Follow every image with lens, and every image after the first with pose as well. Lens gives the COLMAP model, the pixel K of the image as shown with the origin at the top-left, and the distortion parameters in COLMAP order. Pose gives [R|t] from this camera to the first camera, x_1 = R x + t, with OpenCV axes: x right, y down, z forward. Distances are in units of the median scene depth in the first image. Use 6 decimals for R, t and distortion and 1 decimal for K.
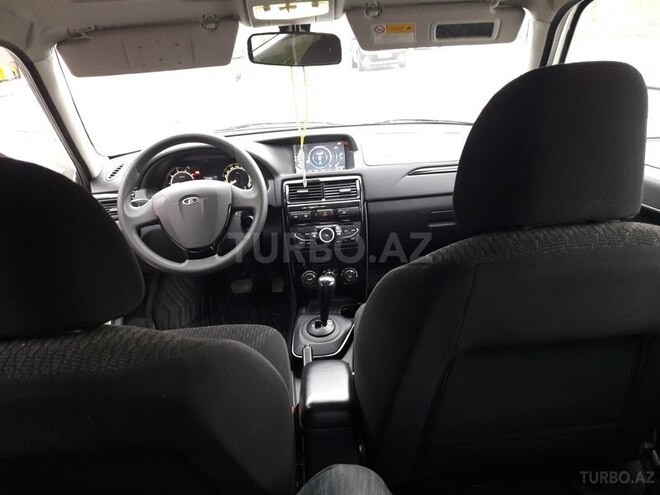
lens RADIAL K [[523.4, 0, 330.0], [0, 523.4, 247.5], [0, 0, 1]] dist [0.195875, -0.360611]
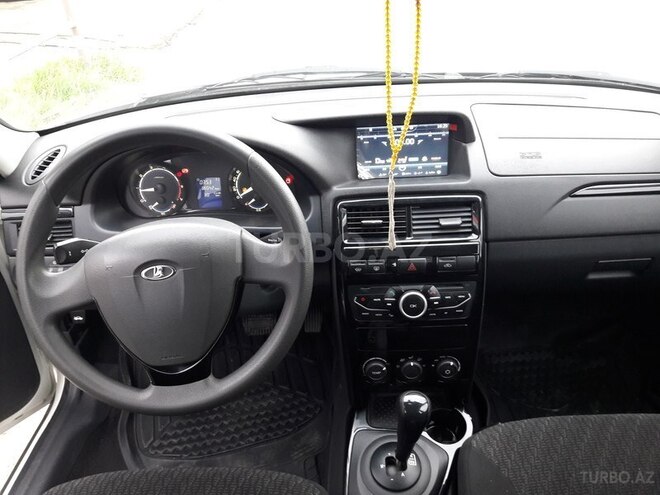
lens RADIAL K [[523.4, 0, 330.0], [0, 523.4, 247.5], [0, 0, 1]] dist [0.195875, -0.360611]
pose [[0.998534, 0.043726, -0.031907, -0.077334], [-0.037609, 0.984375, 0.172020, -0.172692], [0.038930, -0.170568, 0.984577, 0.453100]]
